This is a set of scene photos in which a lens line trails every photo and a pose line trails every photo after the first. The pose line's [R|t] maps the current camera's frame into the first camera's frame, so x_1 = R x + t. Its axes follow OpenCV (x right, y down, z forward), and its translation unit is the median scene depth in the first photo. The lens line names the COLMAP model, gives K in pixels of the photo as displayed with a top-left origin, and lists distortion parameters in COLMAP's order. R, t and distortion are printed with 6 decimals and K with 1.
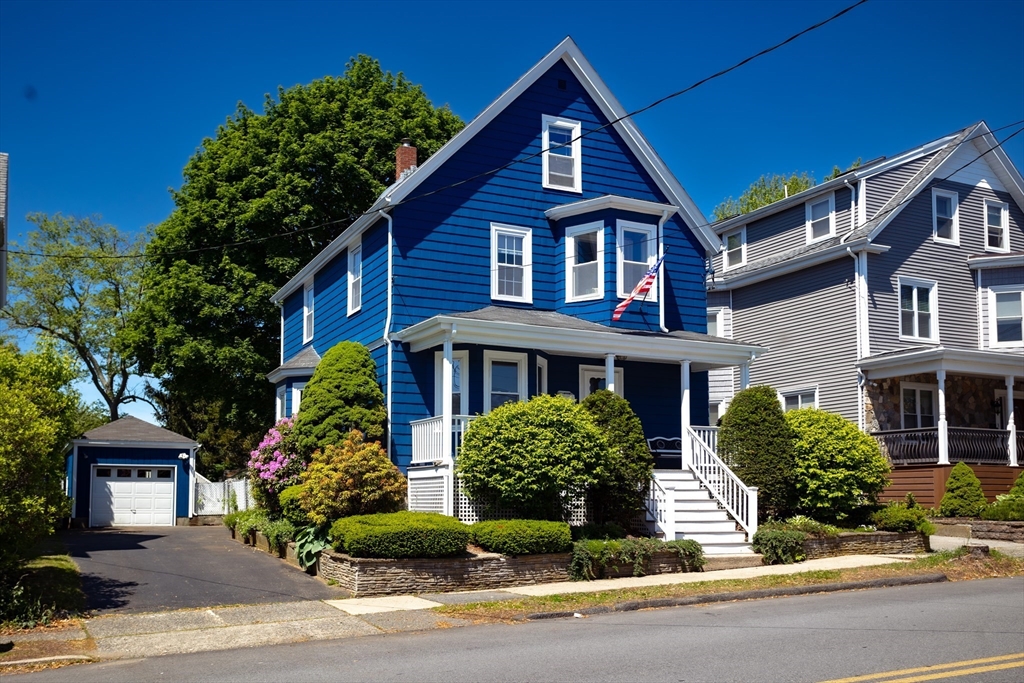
lens RADIAL K [[957.8, 0, 510.2], [0, 957.8, 333.1], [0, 0, 1]] dist [-0.015319, 0.000000]
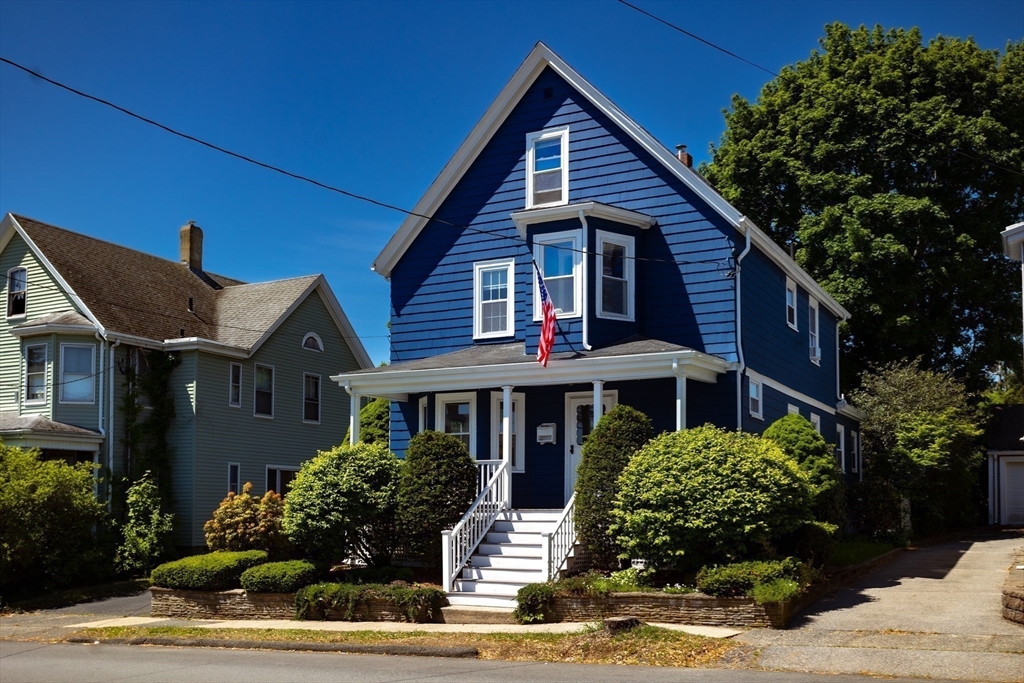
lens RADIAL K [[1022.7, 0, 516.1], [0, 1022.7, 348.5], [0, 0, 1]] dist [-0.007644, 0.000000]
pose [[0.591184, -0.129487, -0.796074, 0.849684], [0.139699, 0.988549, -0.057051, 0.041091], [0.794346, -0.077483, 0.602504, 0.381022]]
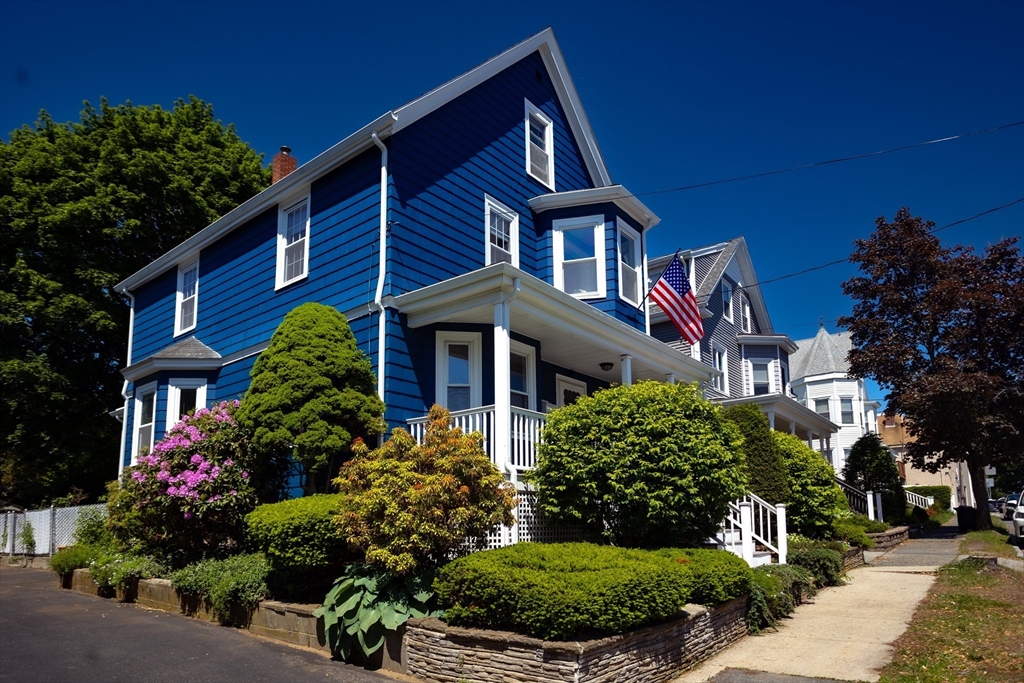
lens RADIAL K [[639.2, 0, 526.8], [0, 639.2, 398.5], [0, 0, 1]] dist [-0.030386, 0.021052]
pose [[0.898865, 0.066547, 0.433142, -0.217748], [-0.054037, 0.997691, -0.041146, 0.085153], [-0.434880, 0.013579, 0.900386, 0.481715]]
